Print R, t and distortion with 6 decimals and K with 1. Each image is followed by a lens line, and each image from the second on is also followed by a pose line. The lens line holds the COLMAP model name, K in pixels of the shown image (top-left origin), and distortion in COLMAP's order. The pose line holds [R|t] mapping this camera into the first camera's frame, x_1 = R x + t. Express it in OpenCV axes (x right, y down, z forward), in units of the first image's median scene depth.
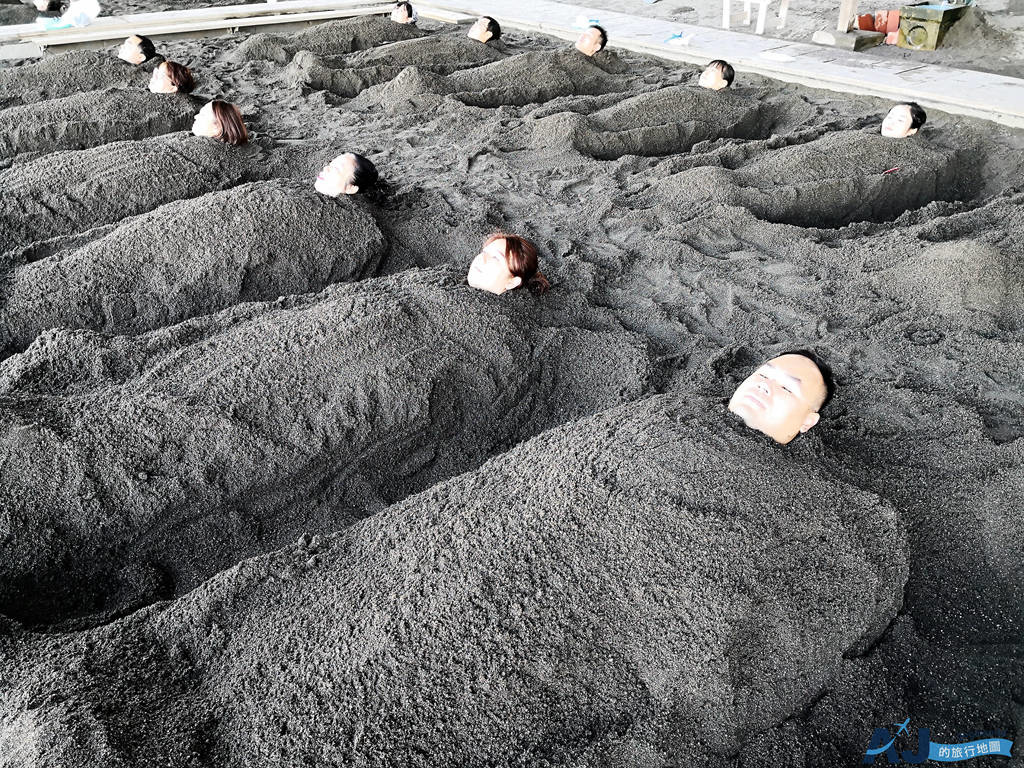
lens RADIAL K [[800.0, 0, 511.6], [0, 800.0, 381.5], [0, 0, 1]] dist [-0.001171, 0.001973]
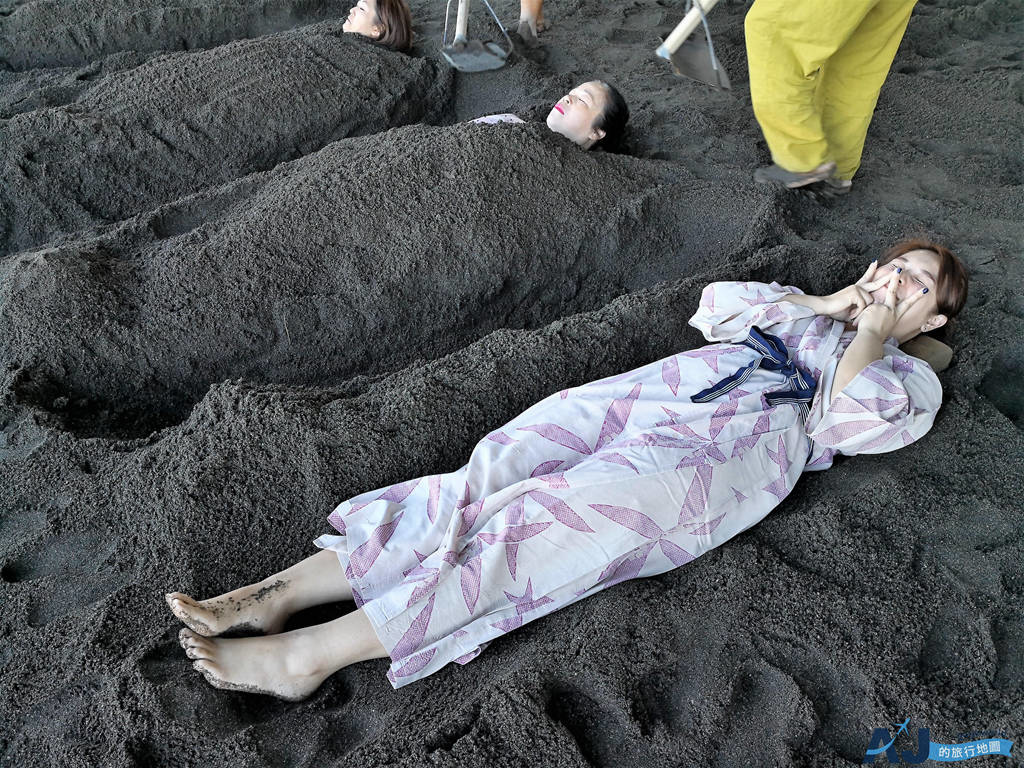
lens RADIAL K [[800.0, 0, 513.1], [0, 800.0, 385.9], [0, 0, 1]] dist [-0.001171, 0.001973]
pose [[0.998059, 0.028477, -0.055386, -0.253014], [-0.019806, 0.988299, 0.151236, -0.133862], [0.059045, -0.149845, 0.986945, 0.312117]]
